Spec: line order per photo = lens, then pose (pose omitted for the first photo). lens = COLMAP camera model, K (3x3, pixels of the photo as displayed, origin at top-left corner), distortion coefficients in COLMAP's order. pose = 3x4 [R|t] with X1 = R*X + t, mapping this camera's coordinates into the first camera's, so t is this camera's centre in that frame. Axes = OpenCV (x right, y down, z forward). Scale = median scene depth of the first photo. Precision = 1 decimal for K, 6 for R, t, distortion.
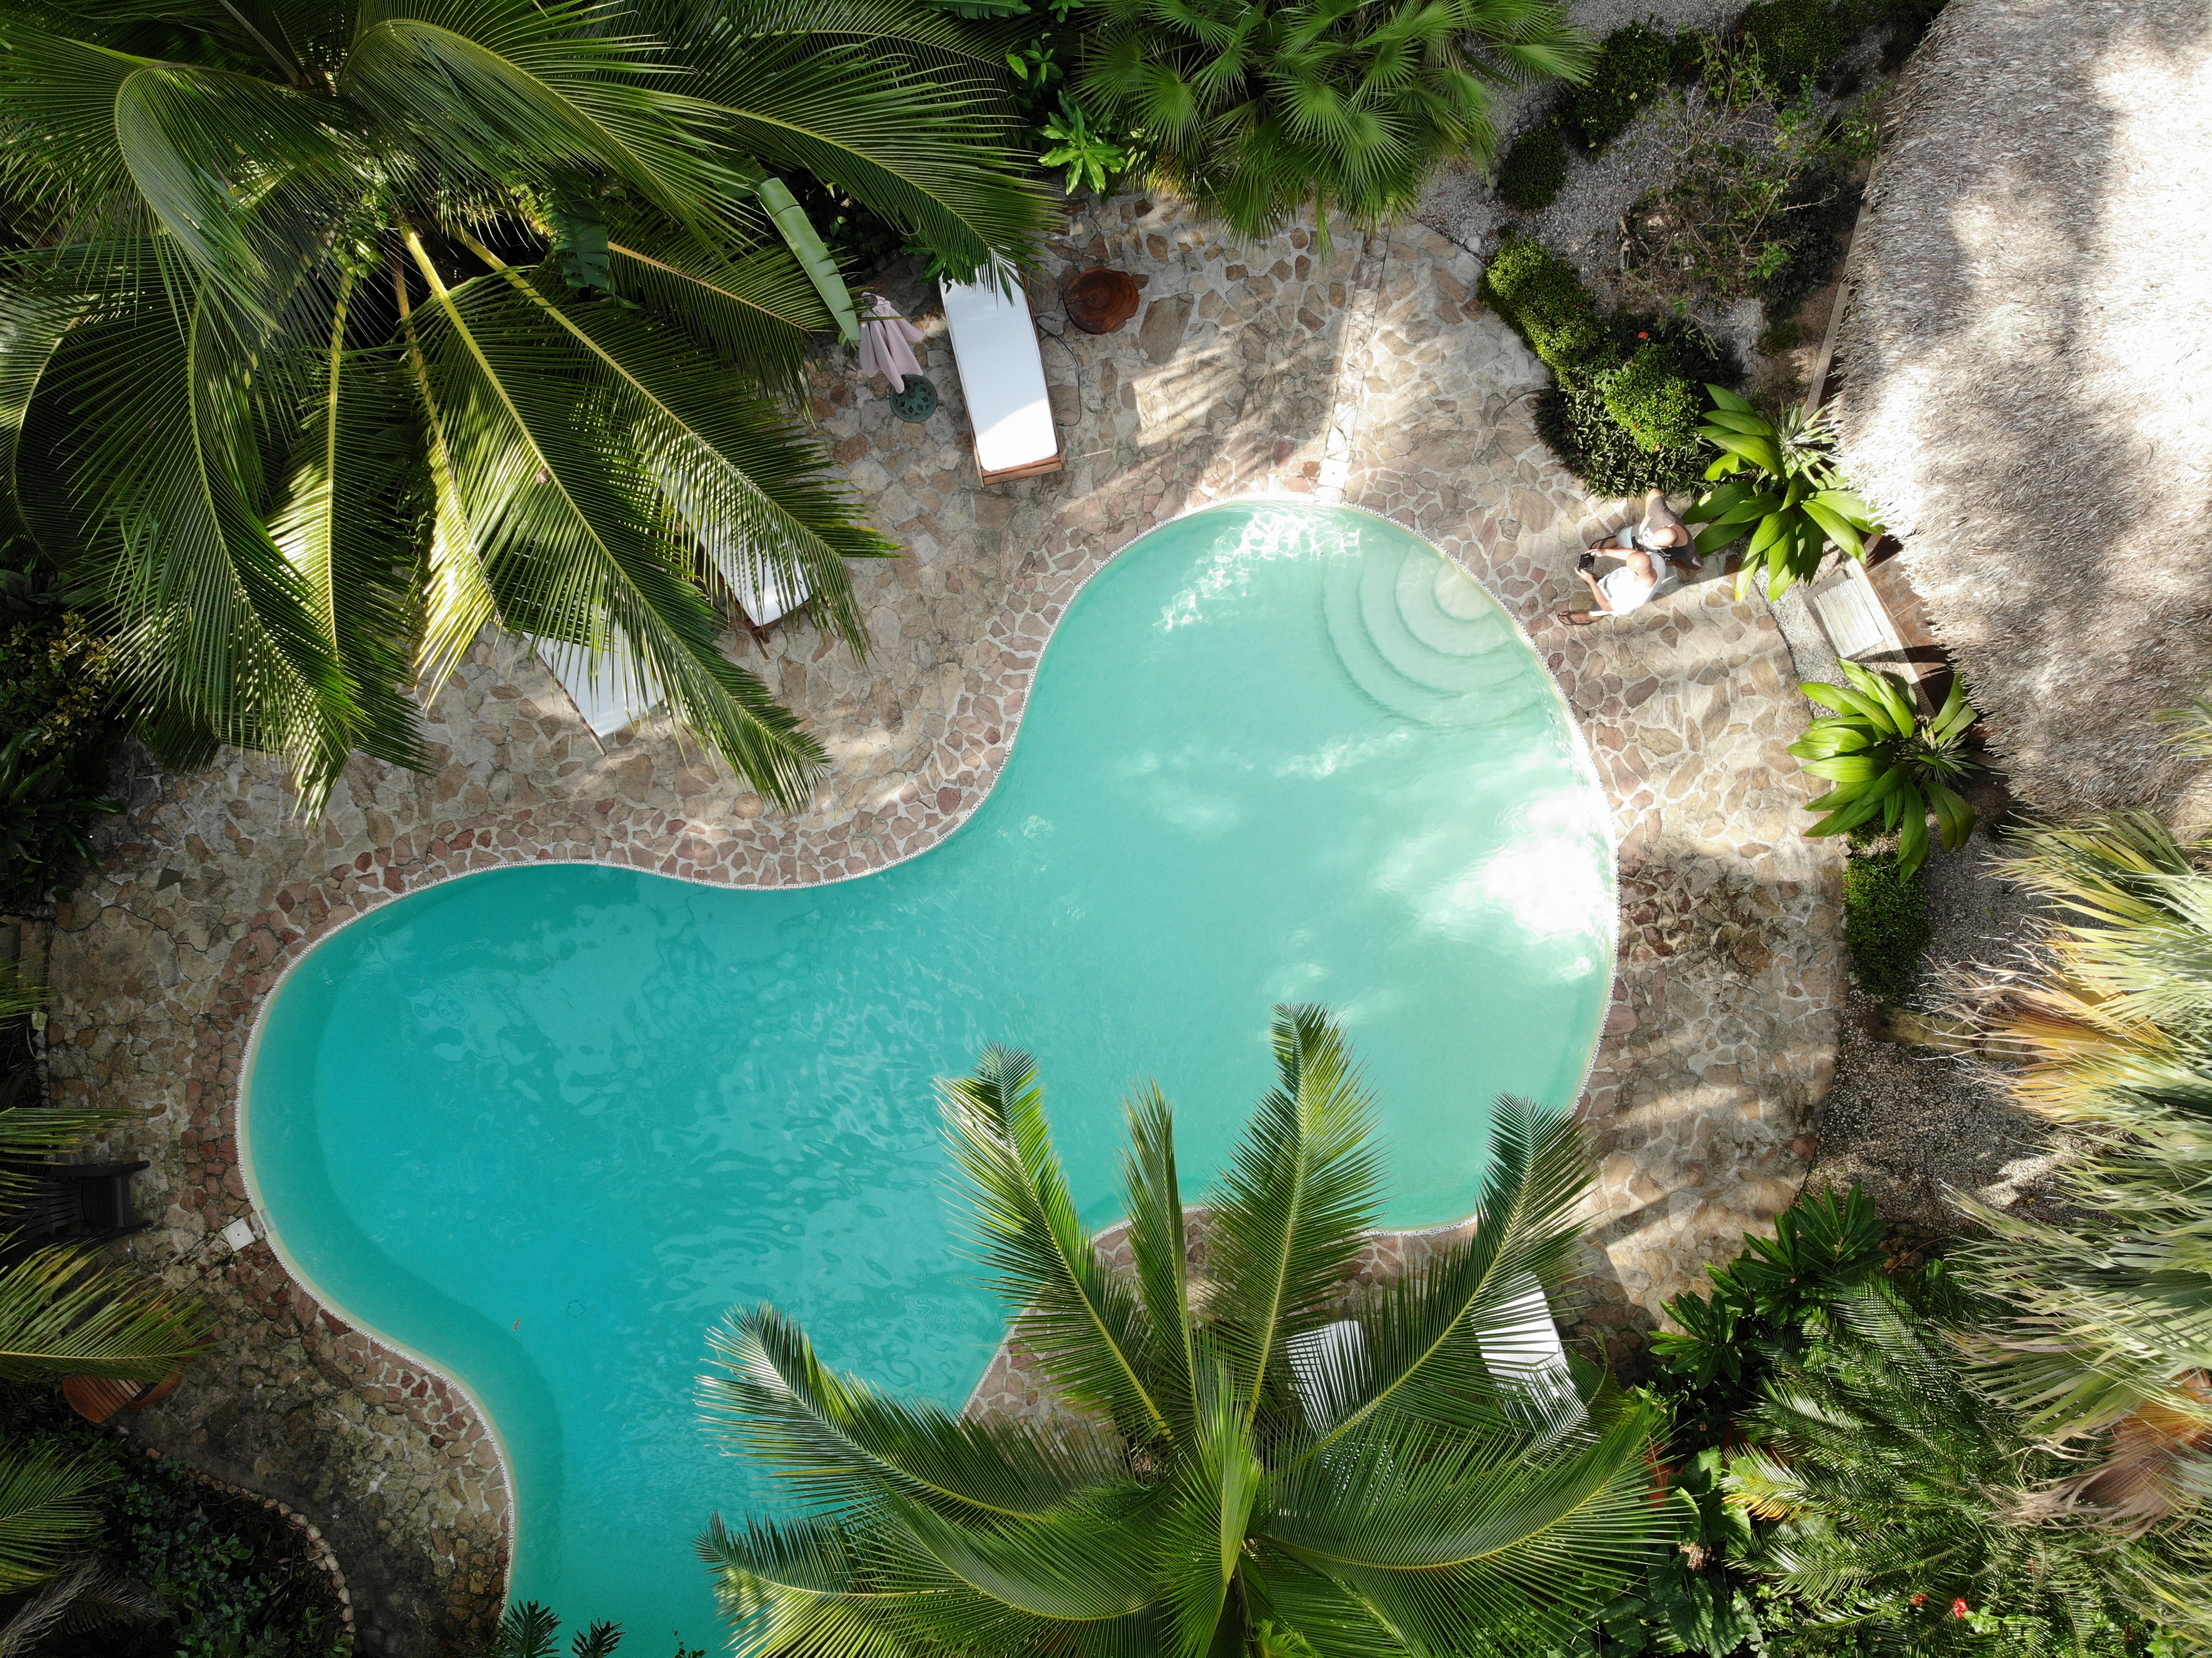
lens RADIAL K [[1578.7, 0, 1111.0], [0, 1578.7, 837.8], [0, 0, 1]] dist [0.134909, -0.228417]
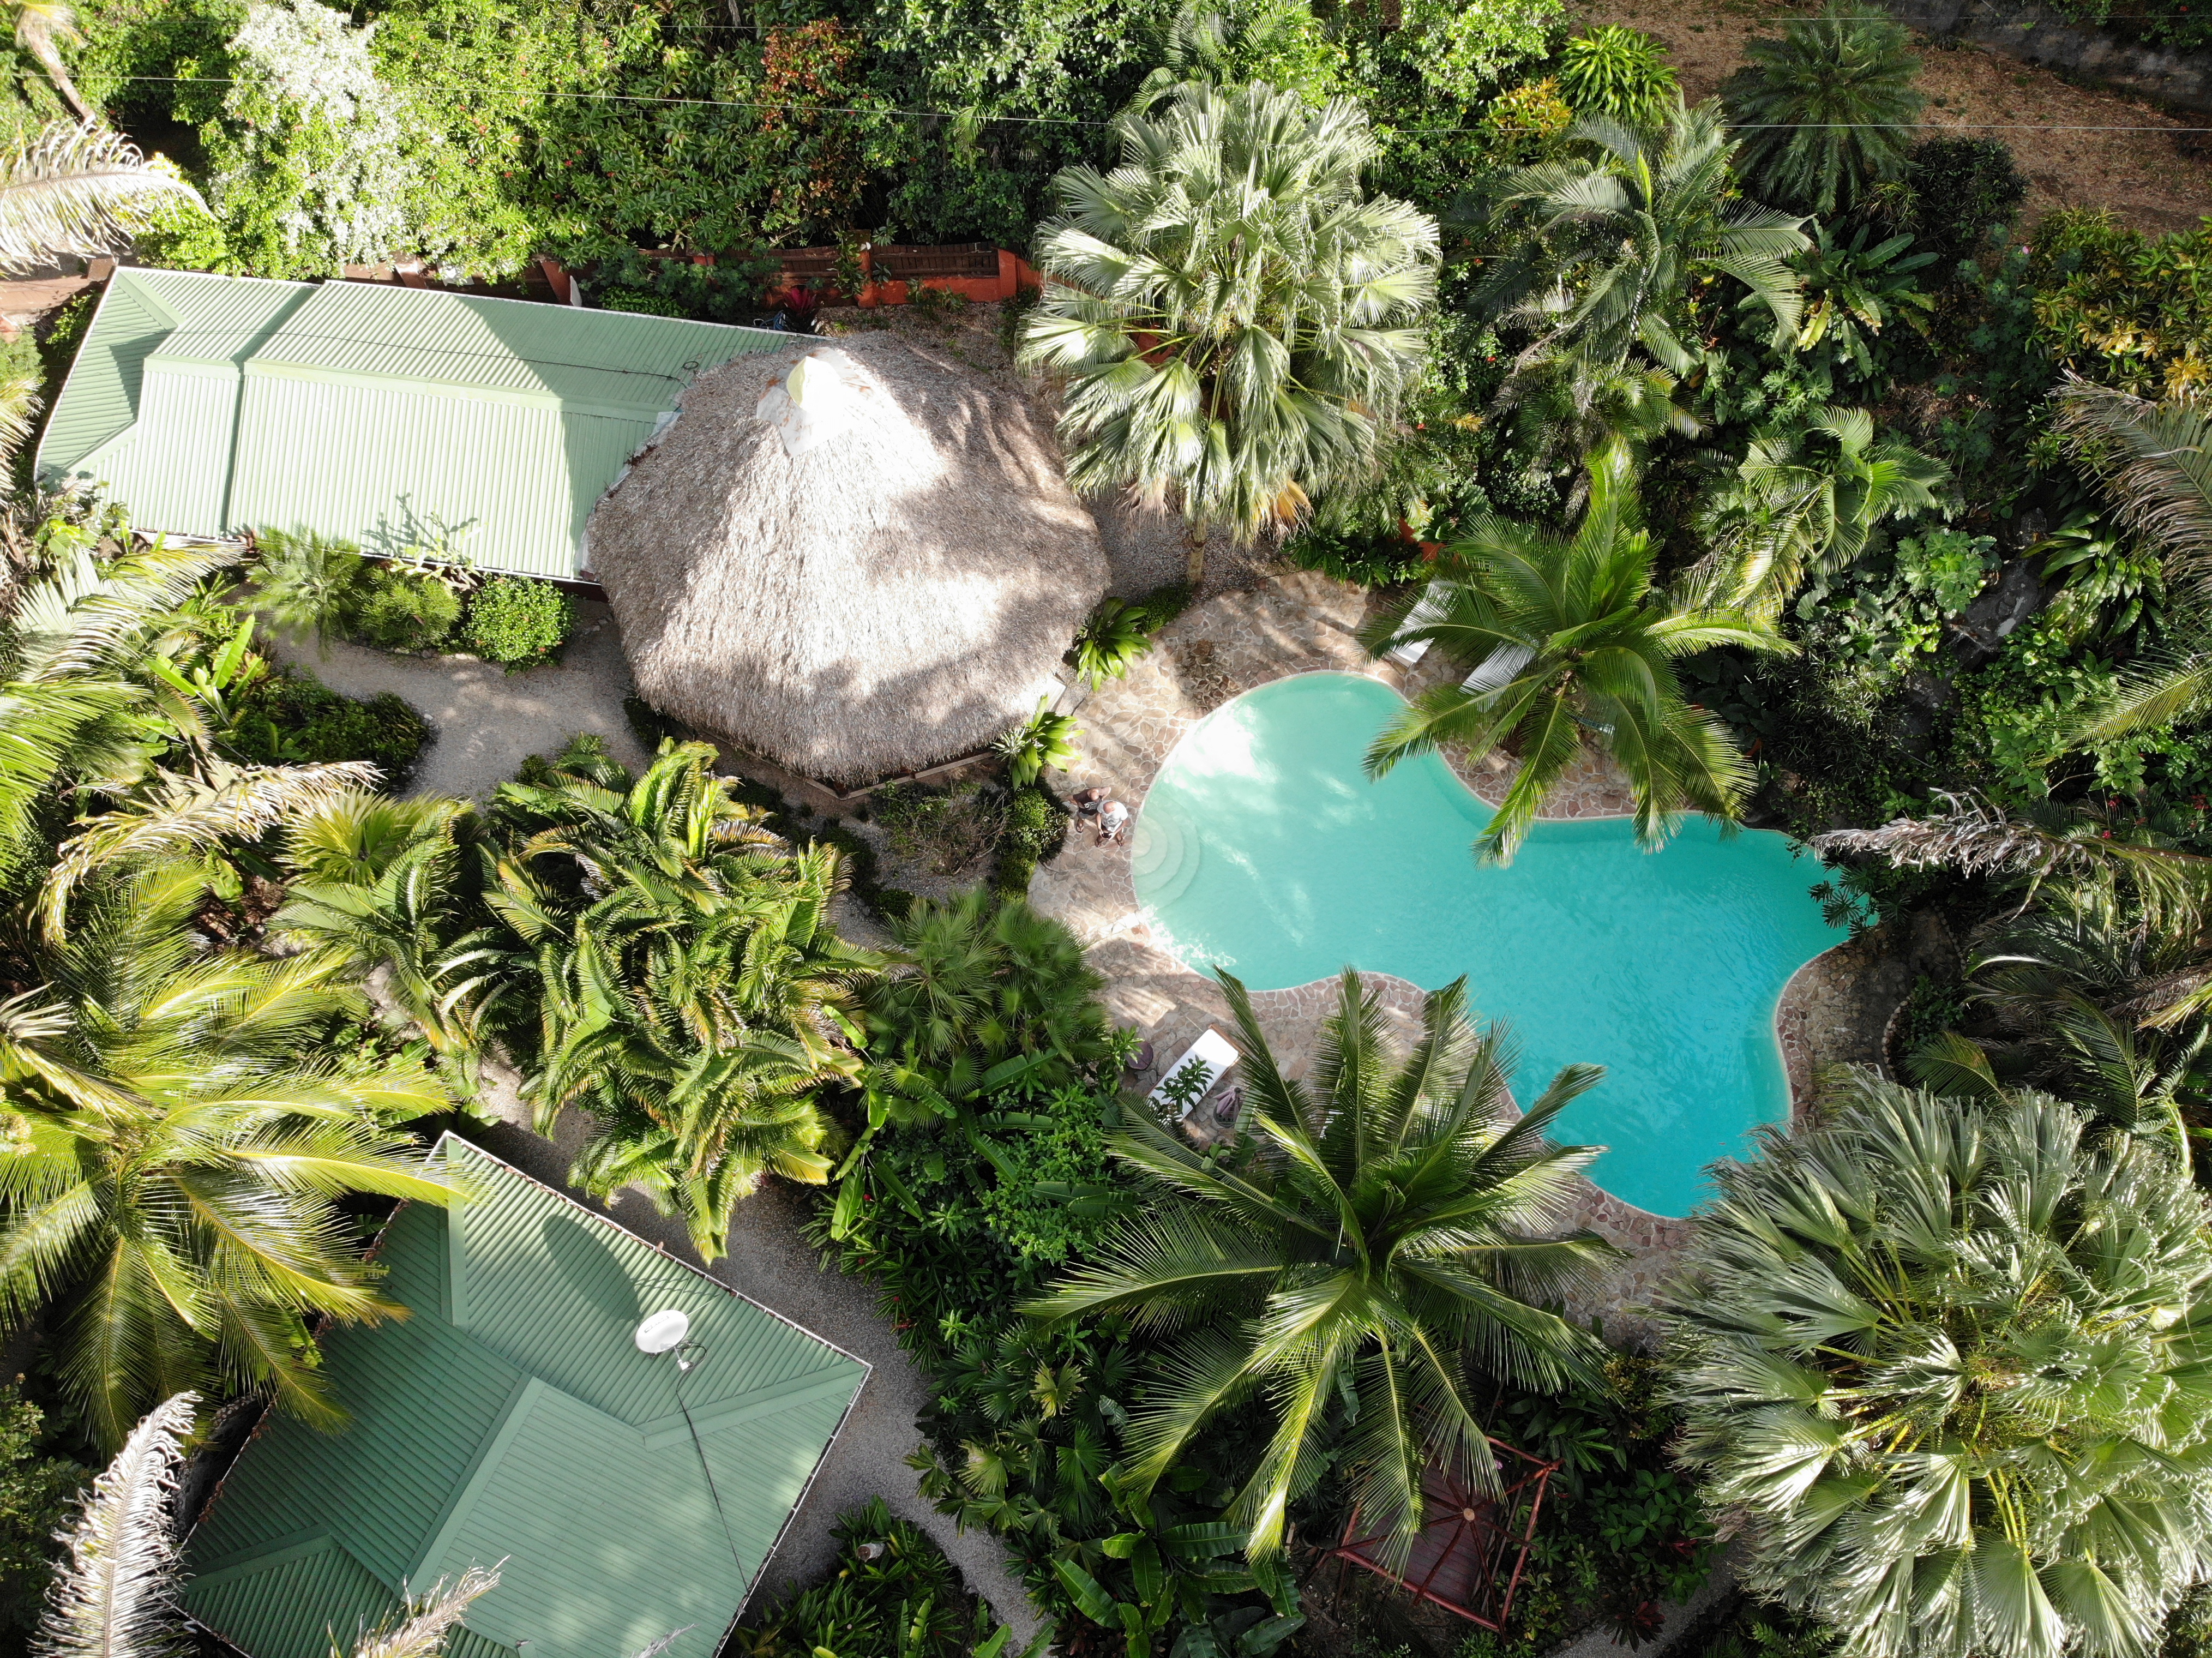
lens RADIAL K [[1578.7, 0, 1111.0], [0, 1578.7, 837.8], [0, 0, 1]] dist [0.134909, -0.228417]
pose [[-0.571535, -0.771295, 0.280093, -0.319266], [0.820519, -0.533080, 0.206337, -0.603156], [-0.009835, 0.347751, 0.937535, -0.896995]]
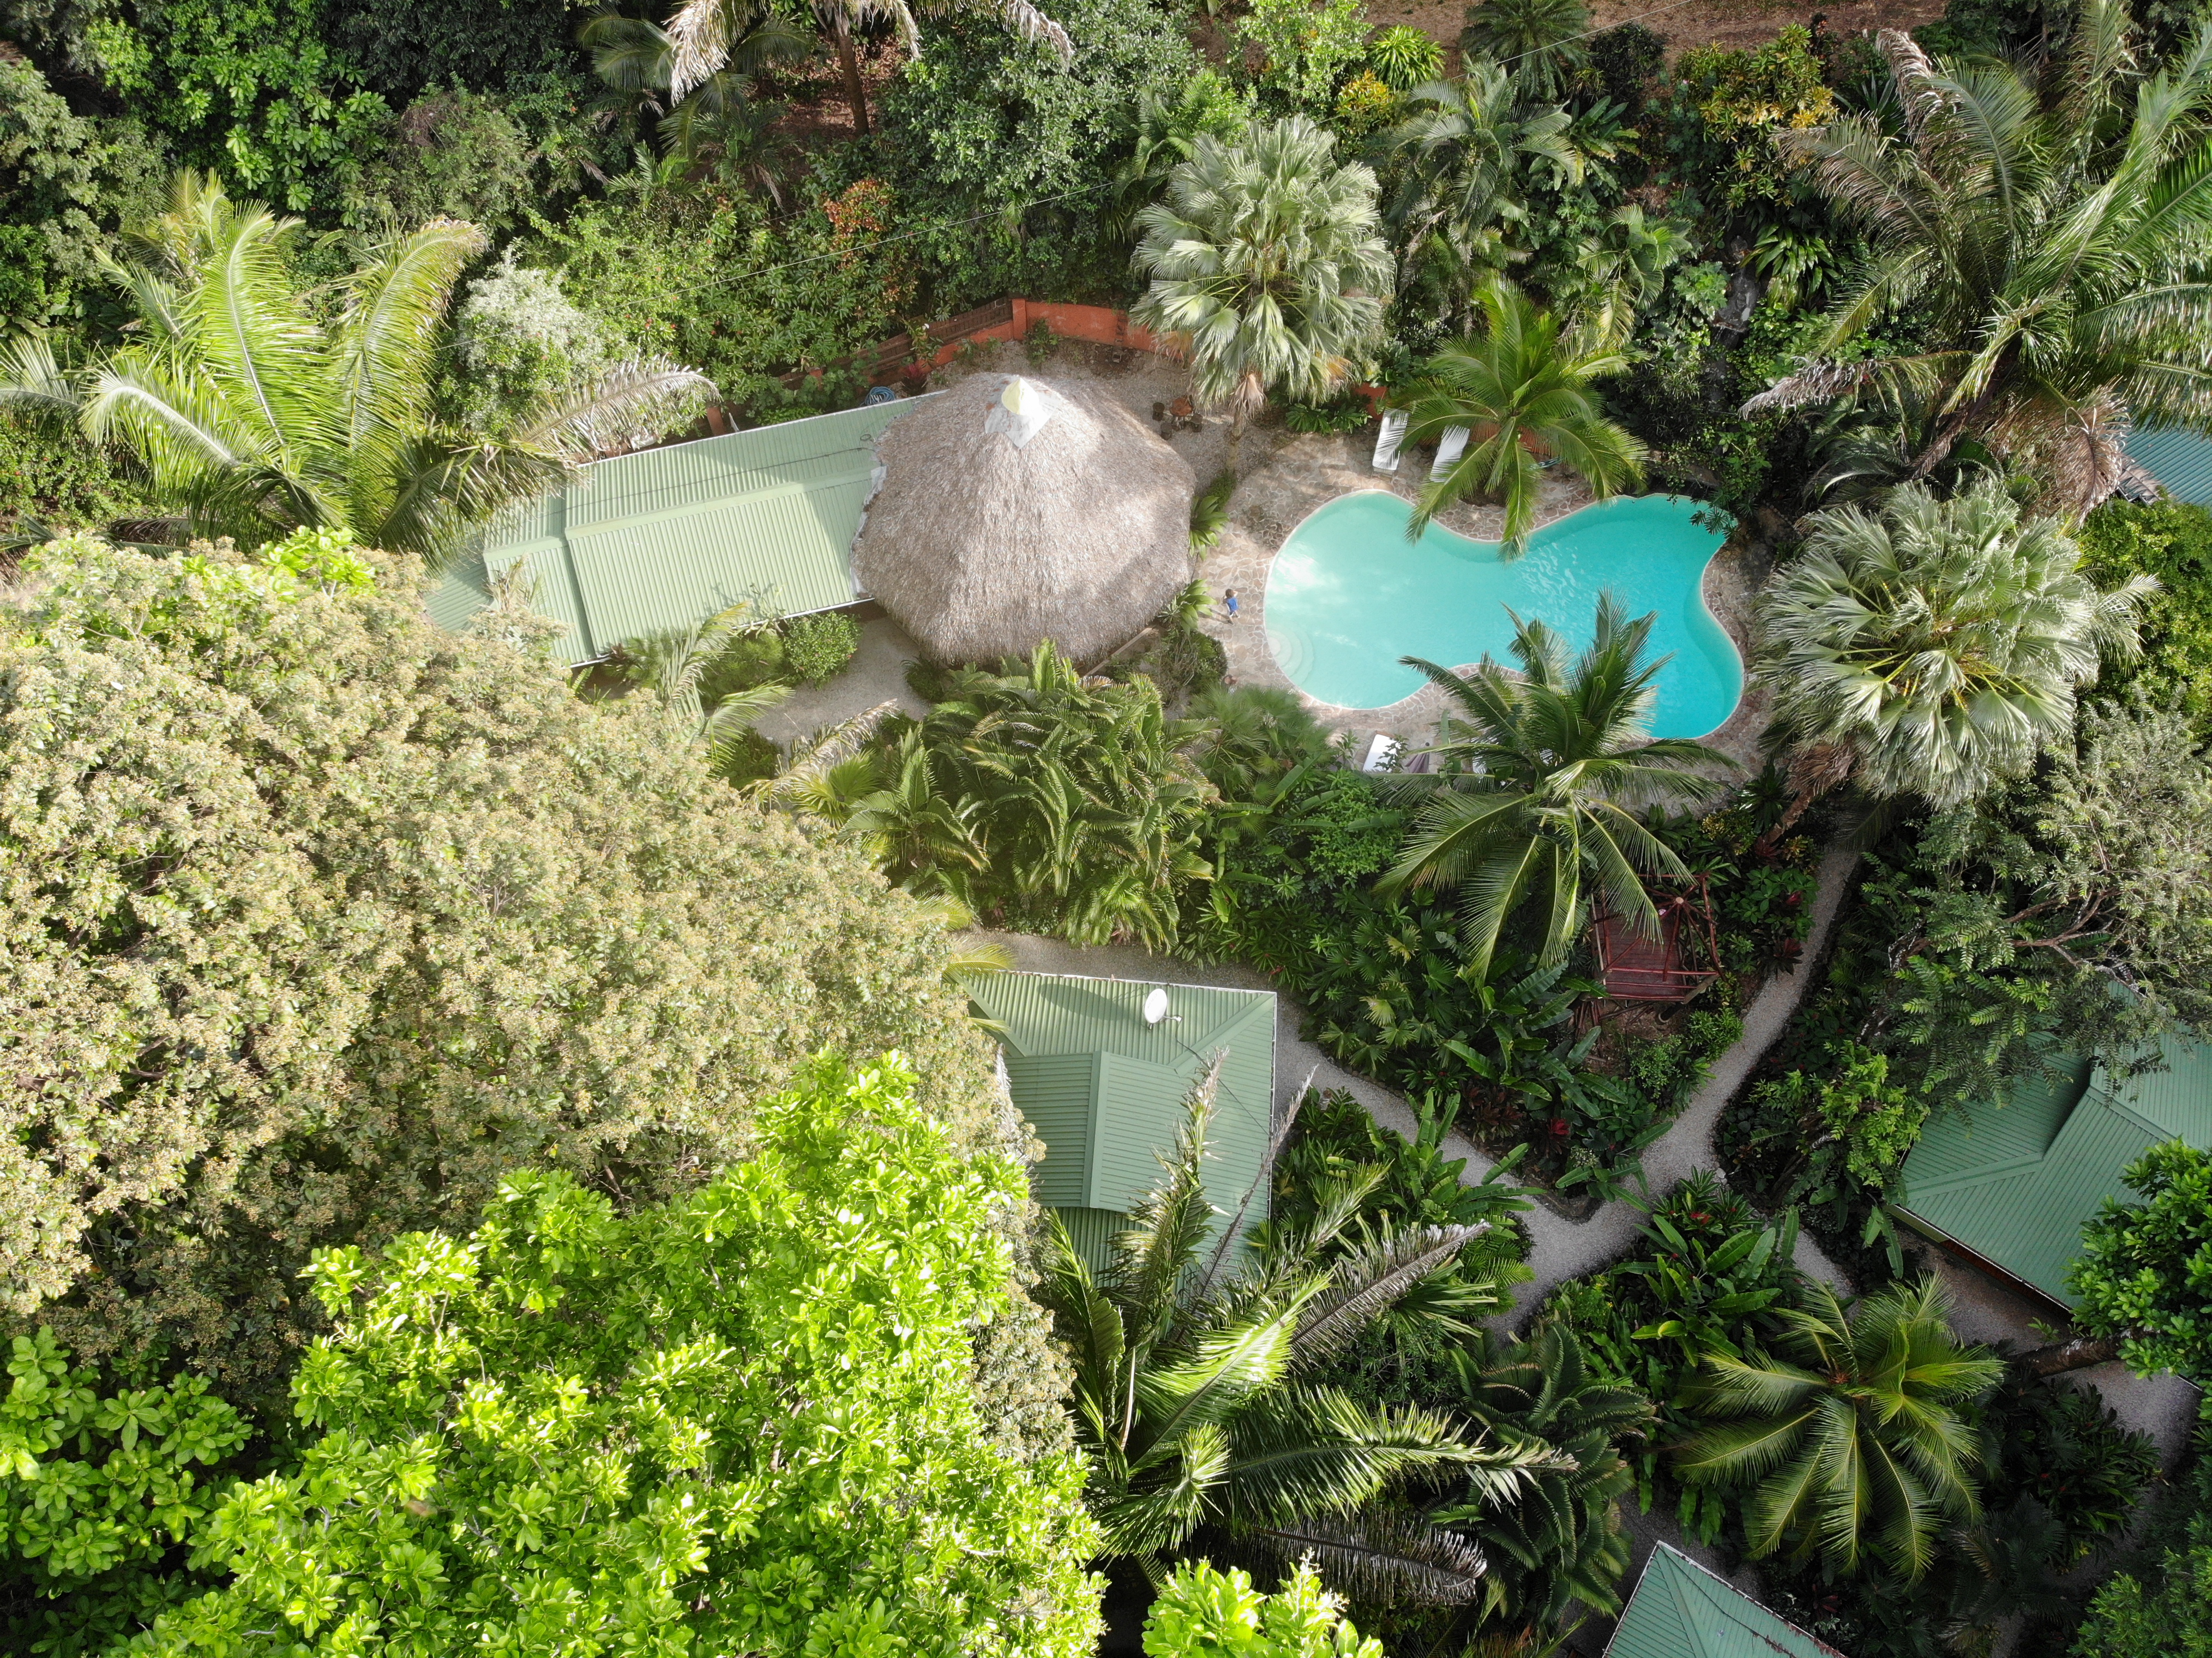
lens RADIAL K [[1578.7, 0, 1111.0], [0, 1578.7, 837.8], [0, 0, 1]] dist [0.134909, -0.228417]
pose [[-0.844167, -0.499807, 0.193841, -0.269842], [0.535871, -0.776648, 0.331150, -1.574699], [-0.014965, 0.383420, 0.923453, -1.571271]]
